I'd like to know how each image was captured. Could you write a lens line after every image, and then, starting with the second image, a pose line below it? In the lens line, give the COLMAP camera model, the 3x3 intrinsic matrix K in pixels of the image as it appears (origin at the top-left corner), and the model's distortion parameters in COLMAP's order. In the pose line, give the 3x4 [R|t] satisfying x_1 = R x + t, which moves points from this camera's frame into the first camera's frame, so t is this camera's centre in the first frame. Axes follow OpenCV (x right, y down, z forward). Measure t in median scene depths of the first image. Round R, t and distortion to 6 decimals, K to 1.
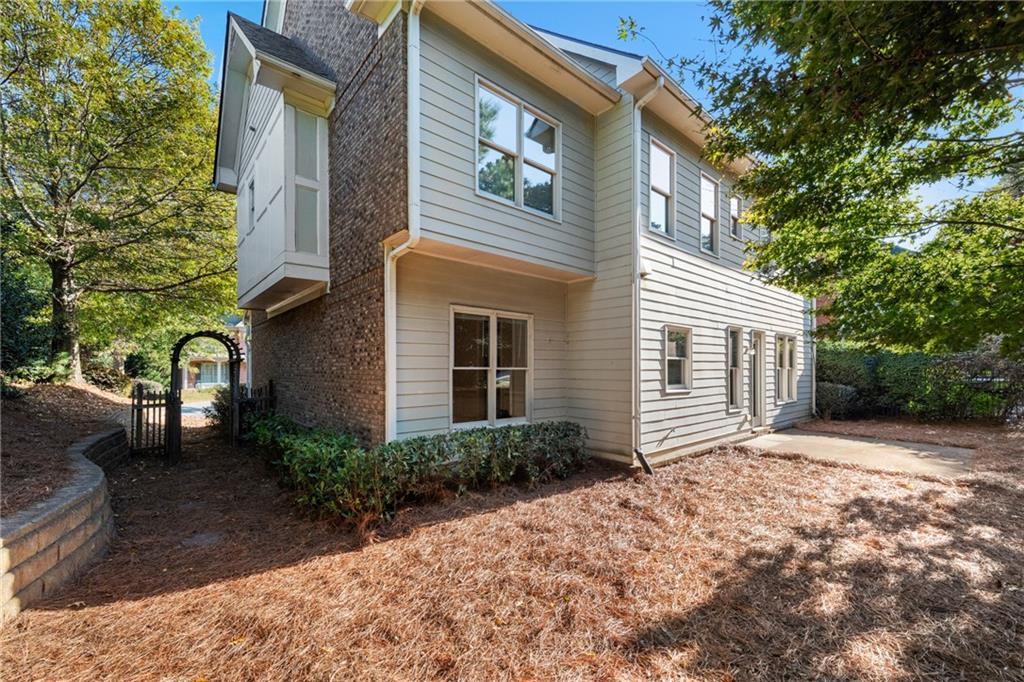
lens RADIAL K [[408.5, 0, 507.6], [0, 408.5, 367.0], [0, 0, 1]] dist [0.011763, -0.002005]
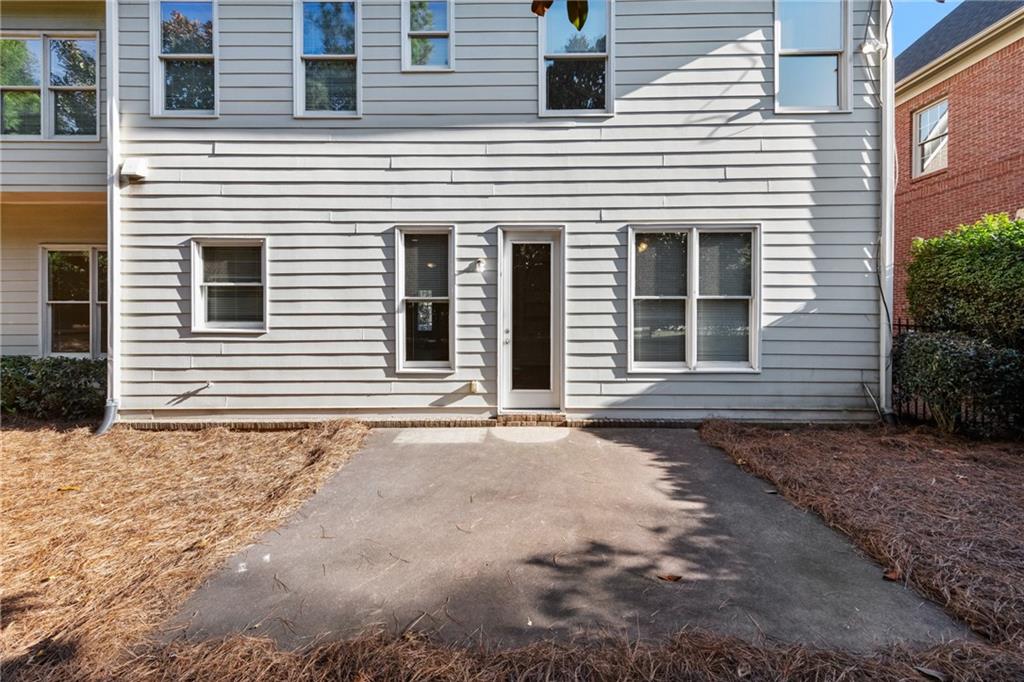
lens RADIAL K [[408.5, 0, 535.7], [0, 408.5, 314.8], [0, 0, 1]] dist [0.011763, -0.002005]
pose [[0.758630, -0.001092, -0.651521, 1.325402], [0.004063, 0.999987, 0.003056, 0.033136], [0.651509, -0.004966, 0.758625, 0.840988]]
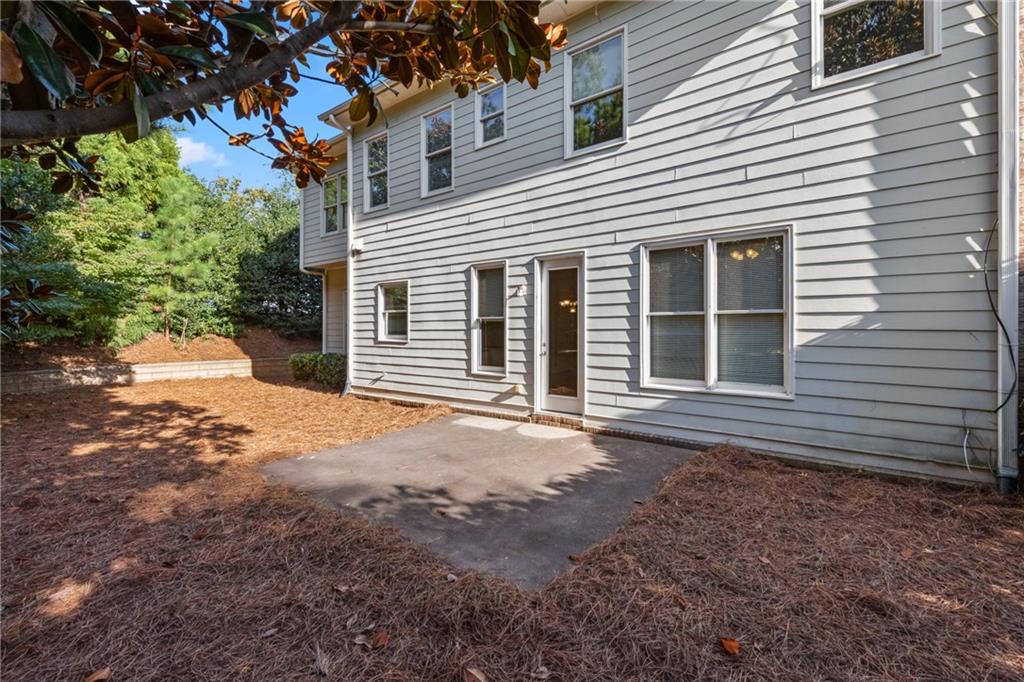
lens RADIAL K [[408.5, 0, 525.8], [0, 408.5, 327.3], [0, 0, 1]] dist [0.011763, -0.002005]
pose [[0.261682, -0.009167, -0.965111, 1.642801], [0.002841, 0.999958, -0.008728, 0.034899], [0.965150, -0.000458, 0.261697, 1.100411]]
